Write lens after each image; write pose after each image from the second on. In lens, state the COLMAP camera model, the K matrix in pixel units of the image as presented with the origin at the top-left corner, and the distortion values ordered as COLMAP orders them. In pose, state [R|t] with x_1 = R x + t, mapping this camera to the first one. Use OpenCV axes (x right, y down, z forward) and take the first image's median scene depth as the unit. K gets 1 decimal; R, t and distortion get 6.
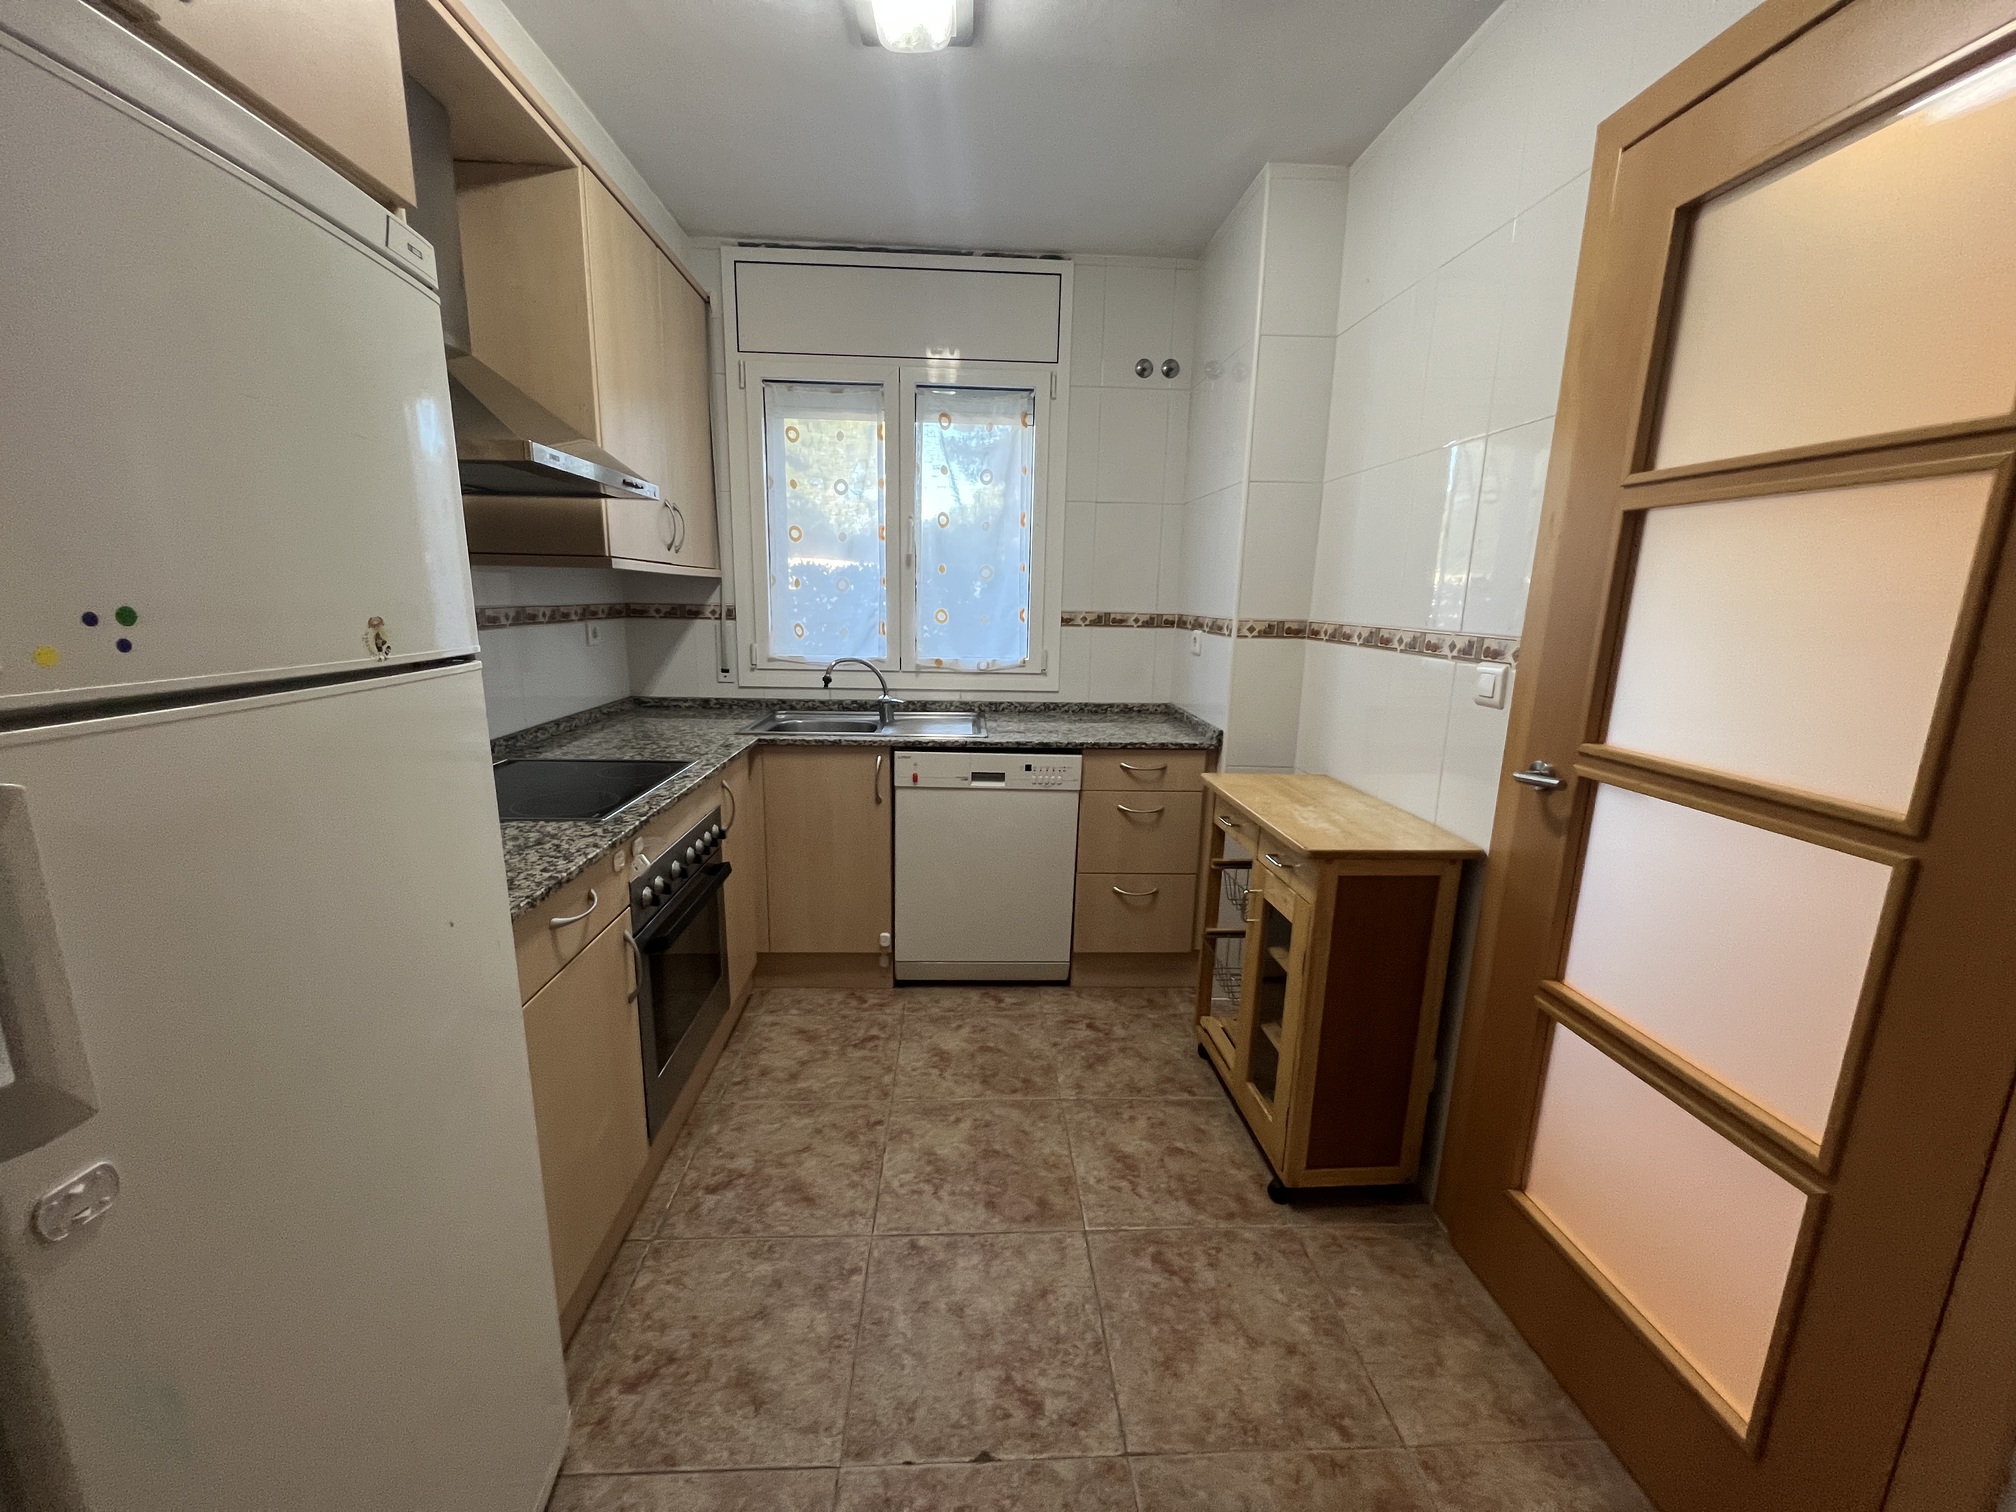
lens RADIAL K [[803.7, 0, 1003.5], [0, 803.7, 749.5], [0, 0, 1]] dist [0.000040, -0.000116]
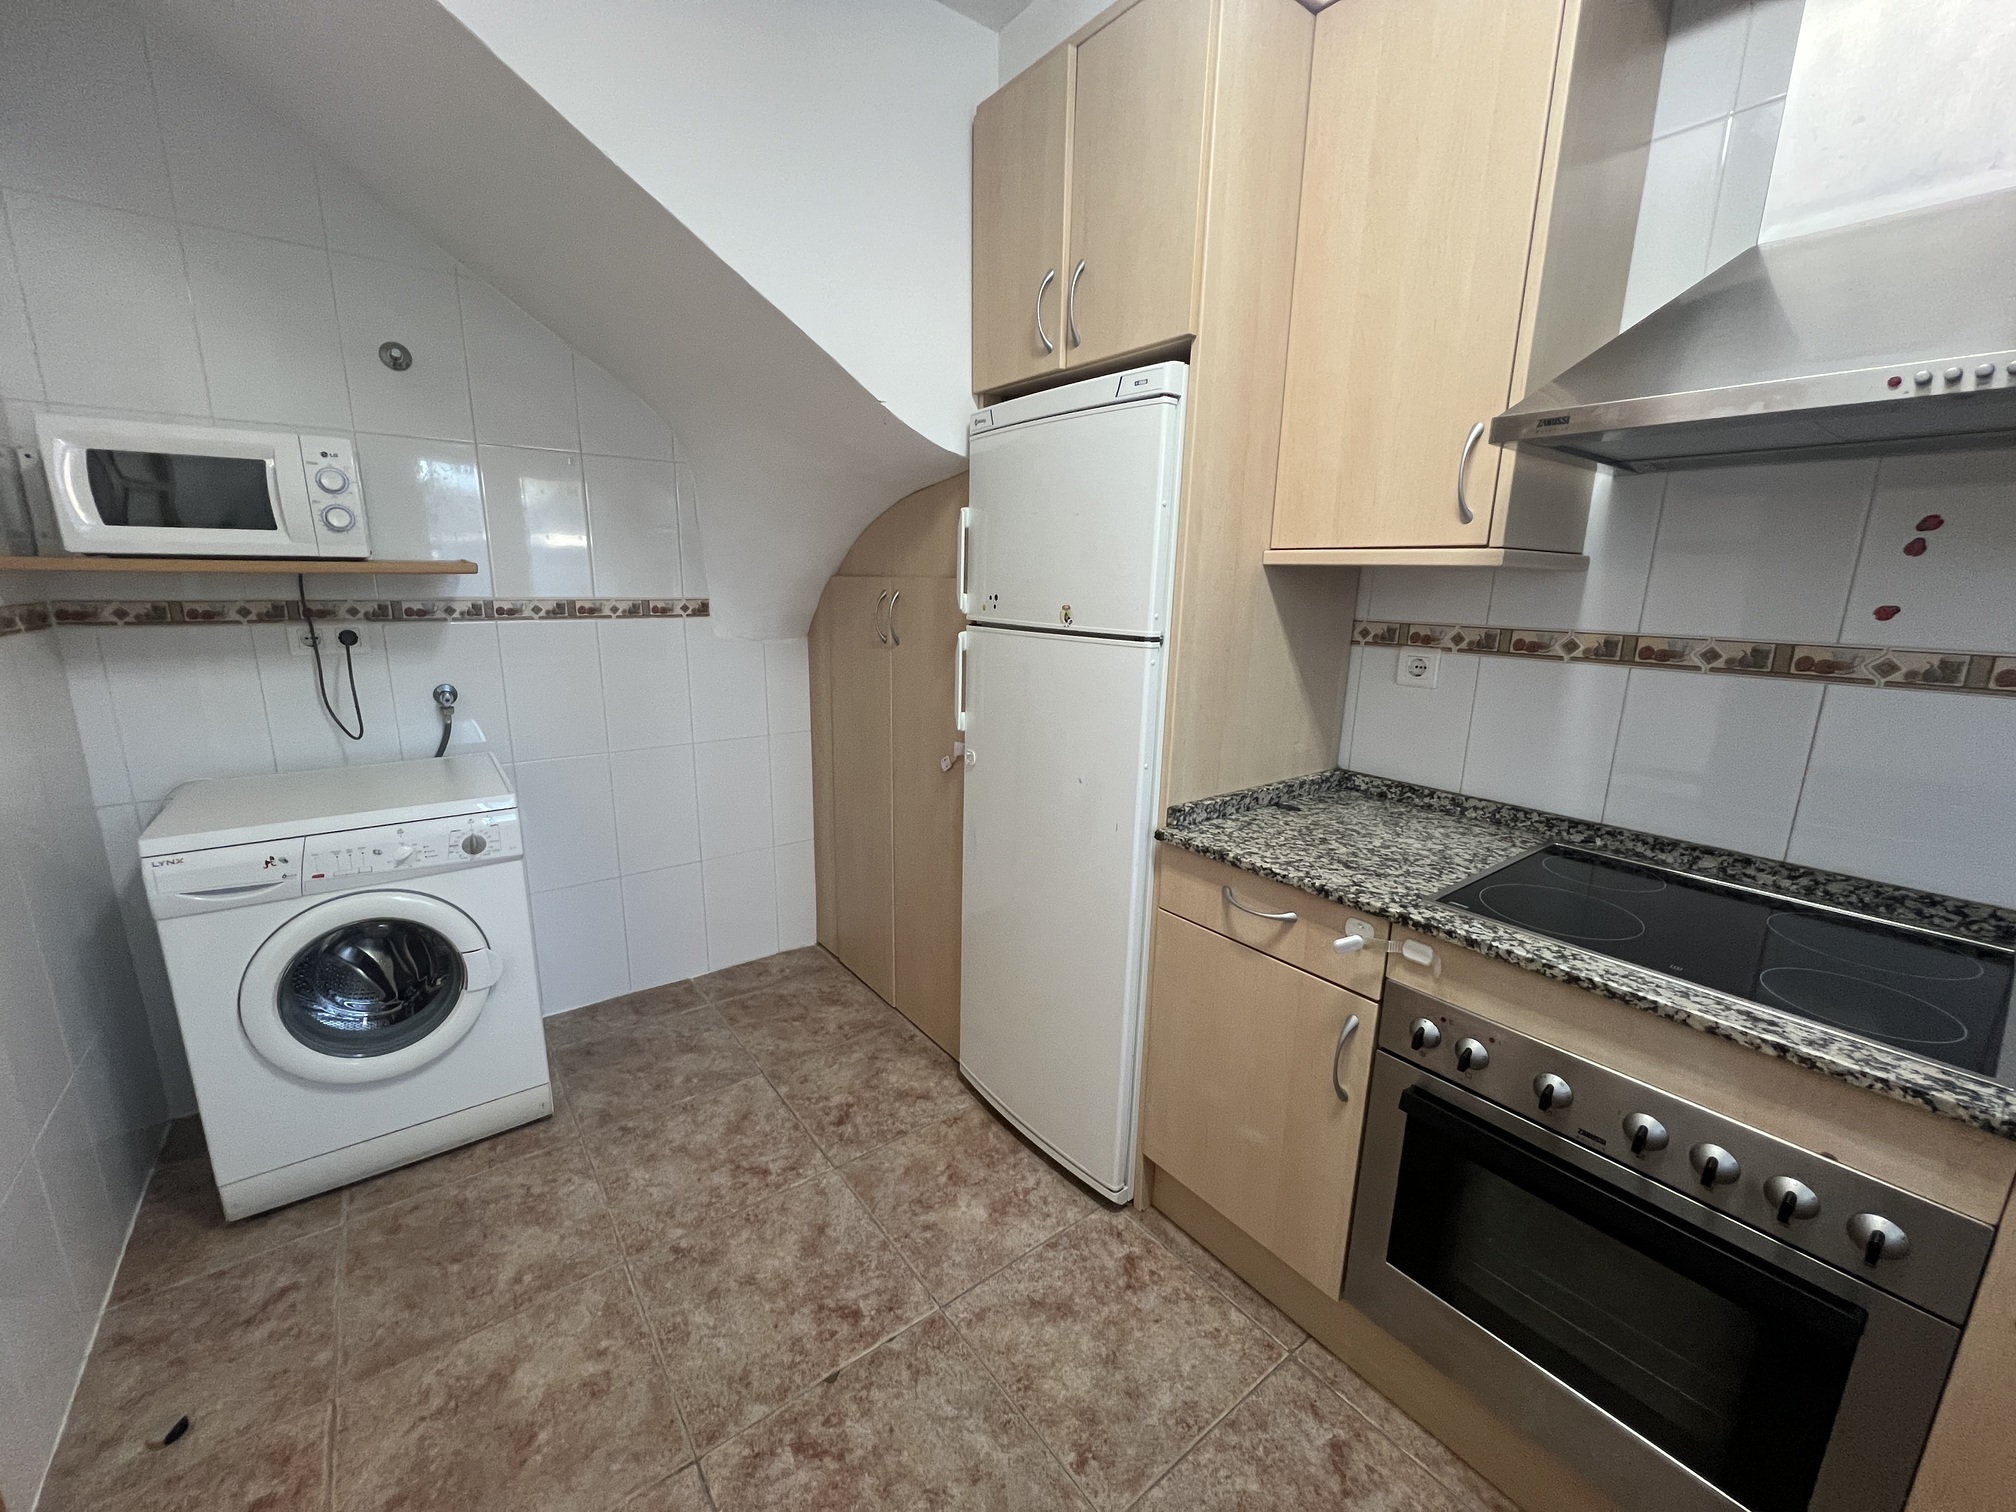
lens RADIAL K [[803.7, 0, 1006.3], [0, 803.7, 762.7], [0, 0, 1]] dist [0.000040, -0.000116]
pose [[-0.824471, 0.089976, -0.558705, 0.289373], [-0.141008, 0.923476, 0.356804, -0.289687], [0.548054, 0.372957, -0.748692, 1.500038]]
